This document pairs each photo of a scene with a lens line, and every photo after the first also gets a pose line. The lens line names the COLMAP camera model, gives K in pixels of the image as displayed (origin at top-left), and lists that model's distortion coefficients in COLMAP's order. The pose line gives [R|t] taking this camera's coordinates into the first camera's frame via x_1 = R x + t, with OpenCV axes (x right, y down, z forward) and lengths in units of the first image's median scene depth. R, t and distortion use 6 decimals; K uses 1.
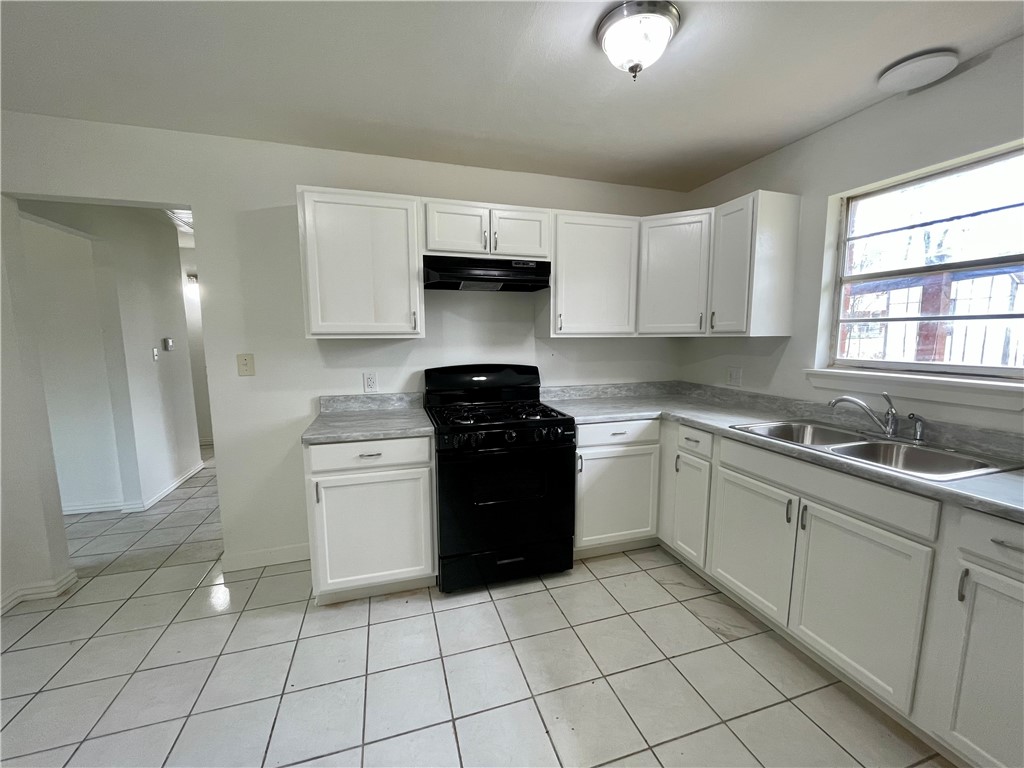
lens RADIAL K [[413.0, 0, 511.5], [0, 413.0, 387.0], [0, 0, 1]] dist [-0.001821, 0.000069]
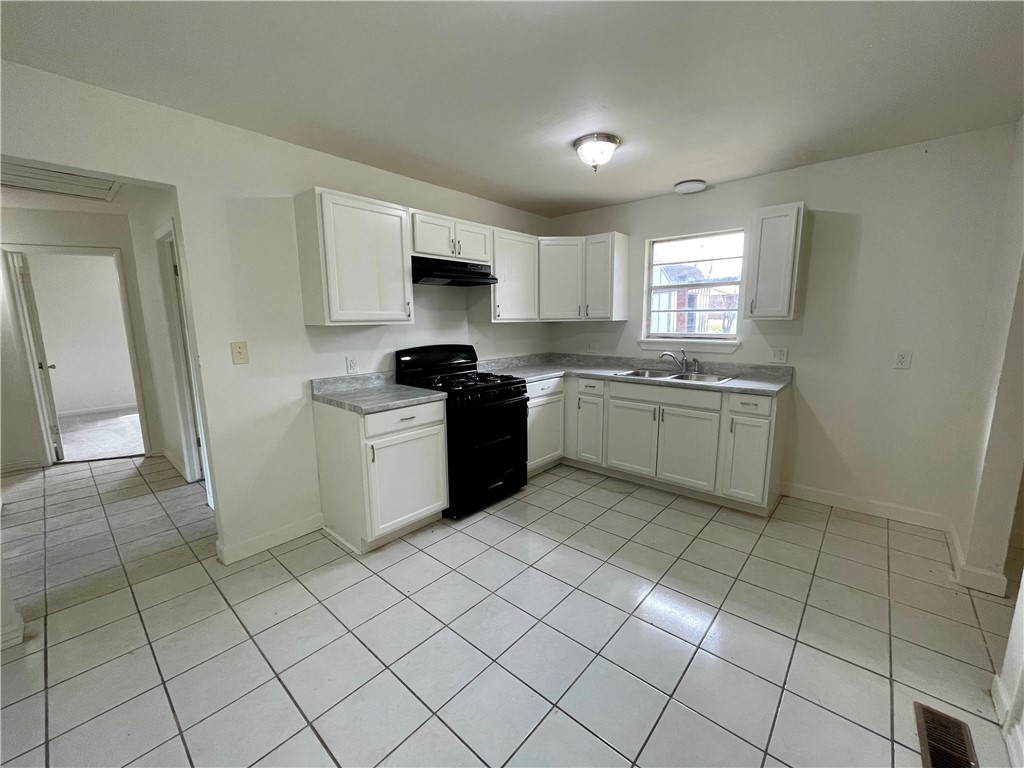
lens RADIAL K [[413.0, 0, 511.5], [0, 413.0, 387.0], [0, 0, 1]] dist [-0.001821, 0.000069]
pose [[0.856178, -0.089746, 0.508827, -0.599836], [0.071504, 0.995904, 0.055339, 0.020101], [-0.511710, -0.010997, 0.859088, -0.199627]]
